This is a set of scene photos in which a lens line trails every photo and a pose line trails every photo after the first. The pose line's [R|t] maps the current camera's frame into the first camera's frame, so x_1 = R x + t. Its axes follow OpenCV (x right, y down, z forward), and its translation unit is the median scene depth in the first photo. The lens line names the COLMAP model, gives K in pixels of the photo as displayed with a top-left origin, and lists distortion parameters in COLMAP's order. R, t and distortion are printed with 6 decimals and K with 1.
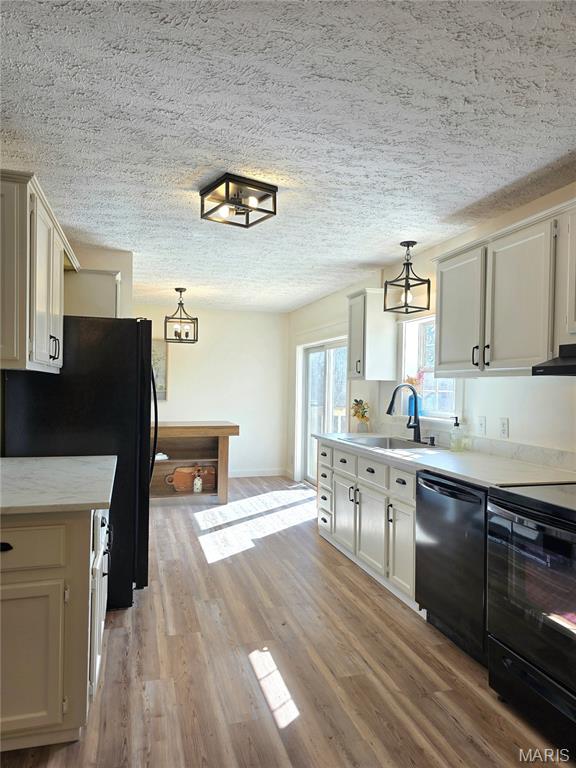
lens RADIAL K [[499.6, 0, 285.2], [0, 499.6, 387.2], [0, 0, 1]] dist [0.010636, -0.004050]
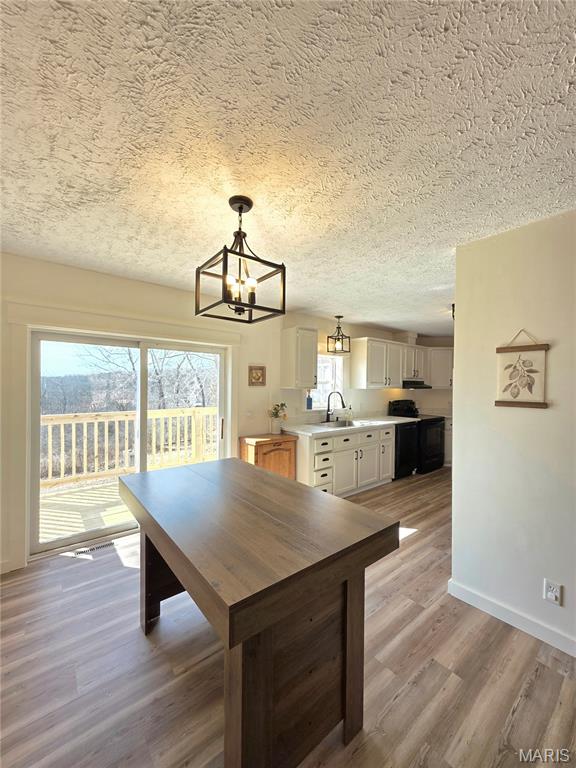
lens RADIAL K [[305.9, 0, 288.8], [0, 305.9, 389.0], [0, 0, 1]] dist [0.000207, 0.000183]
pose [[-0.374969, -0.032270, 0.926476, -0.824661], [-0.009692, 0.999476, 0.030890, -0.050914], [-0.926987, 0.002604, -0.375085, 1.764981]]
